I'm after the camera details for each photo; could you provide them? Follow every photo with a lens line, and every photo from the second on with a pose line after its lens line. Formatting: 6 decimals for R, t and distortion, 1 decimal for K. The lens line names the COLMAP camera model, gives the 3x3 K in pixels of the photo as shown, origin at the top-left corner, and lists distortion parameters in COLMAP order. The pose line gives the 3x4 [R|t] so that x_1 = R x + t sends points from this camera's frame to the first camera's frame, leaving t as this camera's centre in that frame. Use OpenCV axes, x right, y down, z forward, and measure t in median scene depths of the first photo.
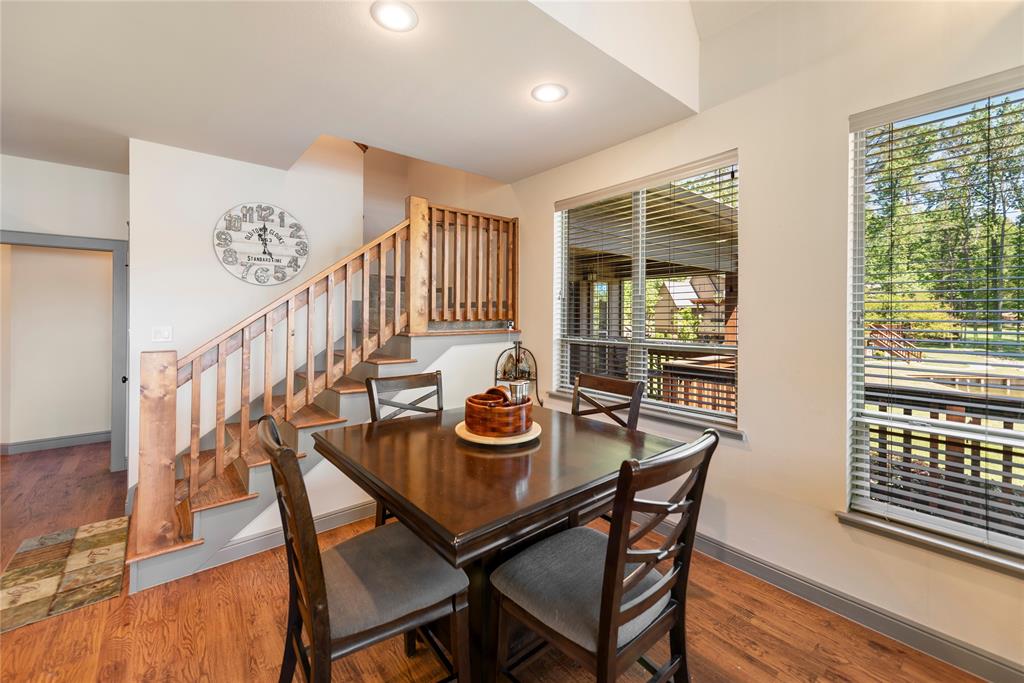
lens RADIAL K [[413.7, 0, 514.6], [0, 413.7, 310.4], [0, 0, 1]] dist [0.015795, -0.003361]
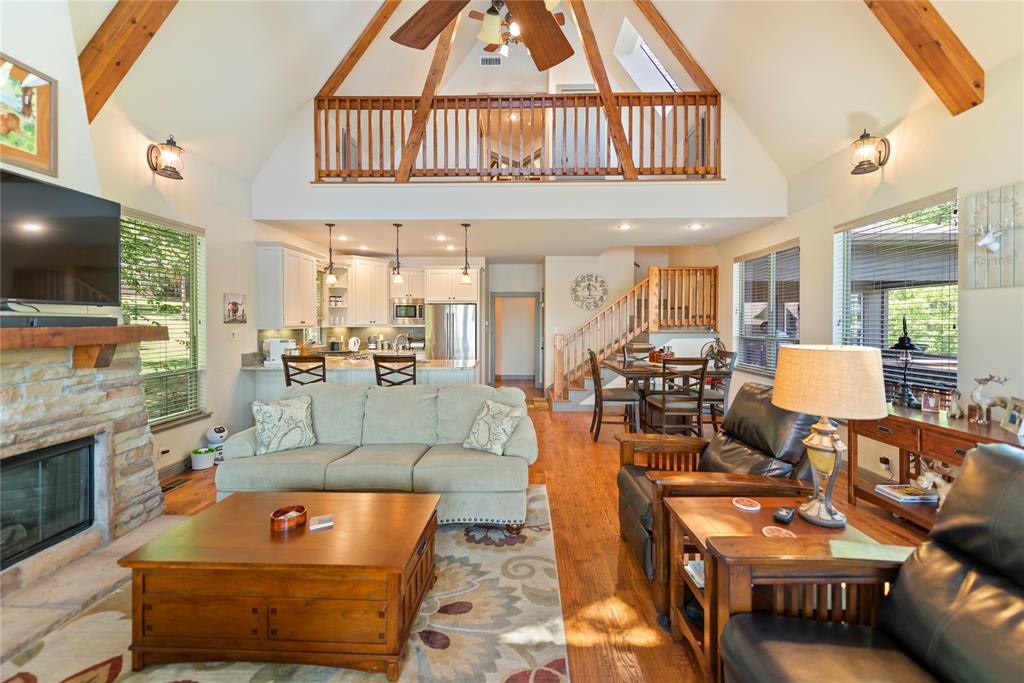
lens RADIAL K [[413.7, 0, 511.0], [0, 413.7, 328.3], [0, 0, 1]] dist [0.015795, -0.003361]
pose [[0.740787, 0.006411, -0.671709, 0.597485], [0.009093, 0.999767, 0.019571, -0.008351], [0.671678, -0.020606, 0.740556, -0.959894]]
